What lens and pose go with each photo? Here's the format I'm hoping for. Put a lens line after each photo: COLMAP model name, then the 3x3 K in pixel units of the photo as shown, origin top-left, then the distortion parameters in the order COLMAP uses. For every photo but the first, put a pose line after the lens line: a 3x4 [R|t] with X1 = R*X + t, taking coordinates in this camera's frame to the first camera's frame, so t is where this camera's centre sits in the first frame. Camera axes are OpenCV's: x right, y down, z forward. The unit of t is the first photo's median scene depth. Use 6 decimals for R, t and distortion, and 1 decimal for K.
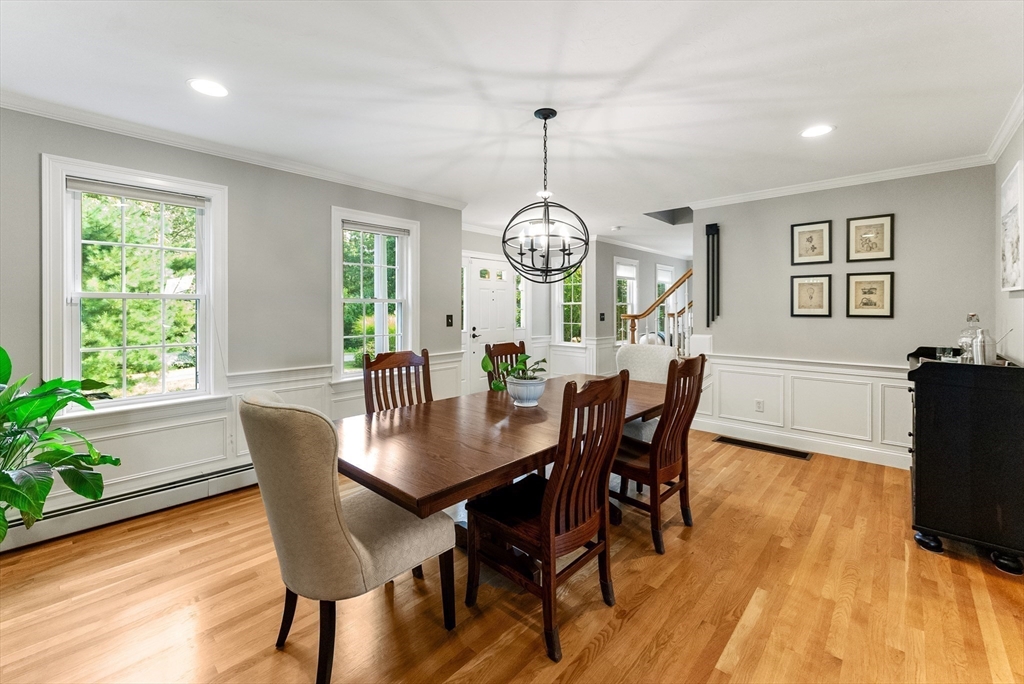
lens RADIAL K [[425.4, 0, 508.3], [0, 425.4, 306.7], [0, 0, 1]] dist [-0.000053, -0.000174]
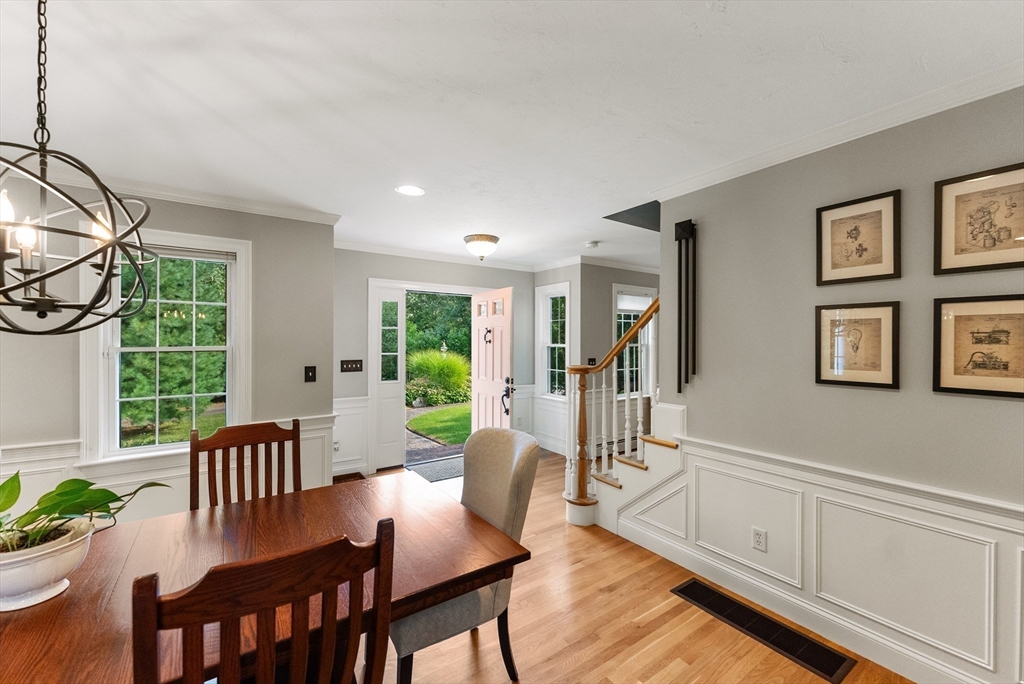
lens RADIAL K [[409.7, 0, 512.0], [0, 409.7, 342.0], [0, 0, 1]] dist [0.000368, 0.000299]
pose [[0.976578, 0.000710, -0.215163, 0.426855], [0.000477, 0.999985, 0.005467, -0.032124], [0.215164, -0.005442, 0.976563, 0.445687]]
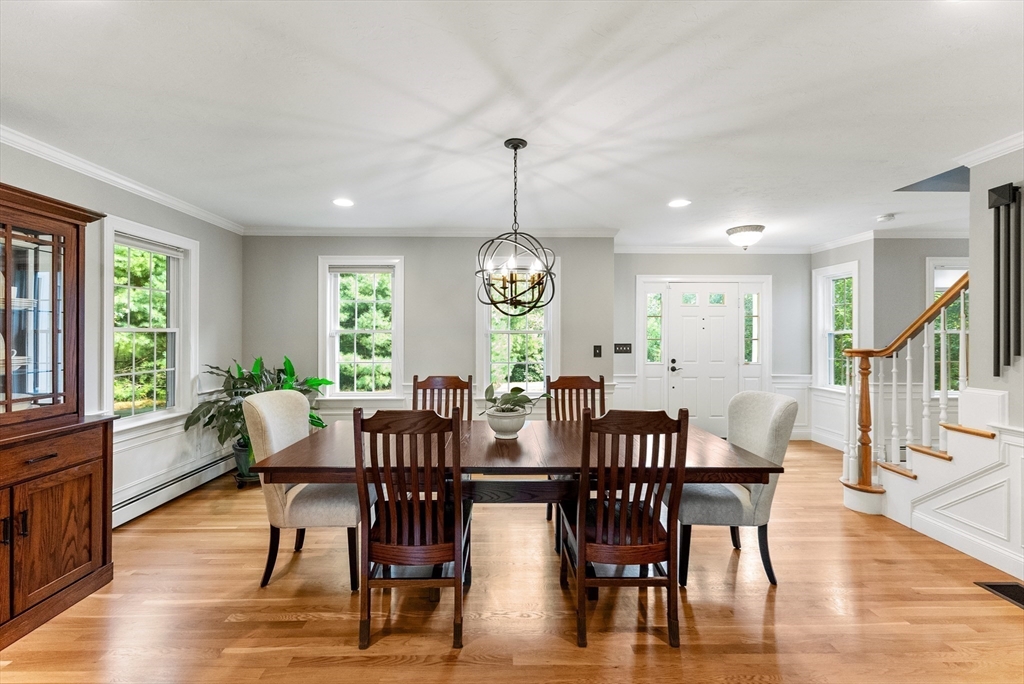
lens RADIAL K [[420.5, 0, 507.7], [0, 420.5, 332.1], [0, 0, 1]] dist [0.000744, -0.000572]
pose [[0.689824, -0.005122, -0.723959, 0.504361], [0.001940, 0.999984, -0.005227, -0.008430], [0.723974, 0.002201, 0.689823, 0.205916]]
